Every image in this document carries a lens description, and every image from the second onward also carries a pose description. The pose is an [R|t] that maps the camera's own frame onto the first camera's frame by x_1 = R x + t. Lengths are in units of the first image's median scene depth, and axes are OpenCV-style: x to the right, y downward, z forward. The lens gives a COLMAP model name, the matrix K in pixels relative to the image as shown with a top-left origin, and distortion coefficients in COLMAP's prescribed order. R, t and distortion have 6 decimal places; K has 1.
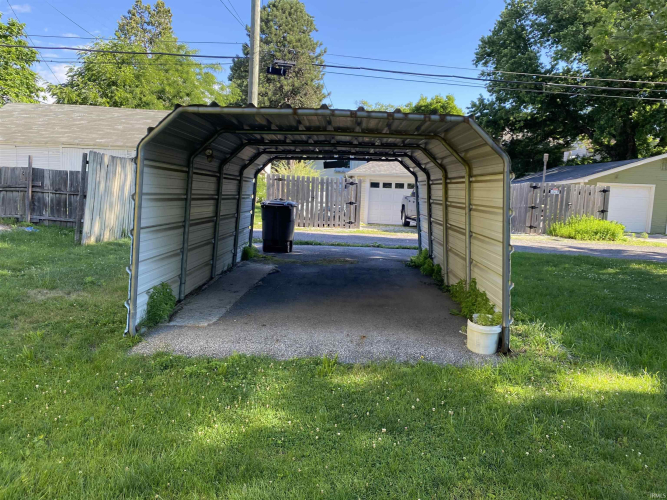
lens RADIAL K [[503.8, 0, 333.5], [0, 503.8, 250.0], [0, 0, 1]] dist [0.001464, -0.001356]
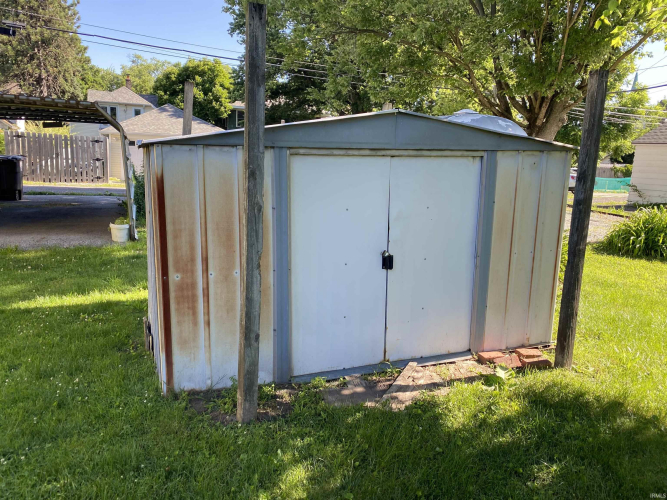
lens RADIAL K [[497.9, 0, 333.8], [0, 497.9, 236.9], [0, 0, 1]] dist [-0.002796, -0.007871]
pose [[0.915636, -0.056768, 0.397981, 0.065013], [0.035355, 0.997515, 0.060944, 0.025332], [-0.400451, -0.041732, 0.915367, -0.188808]]
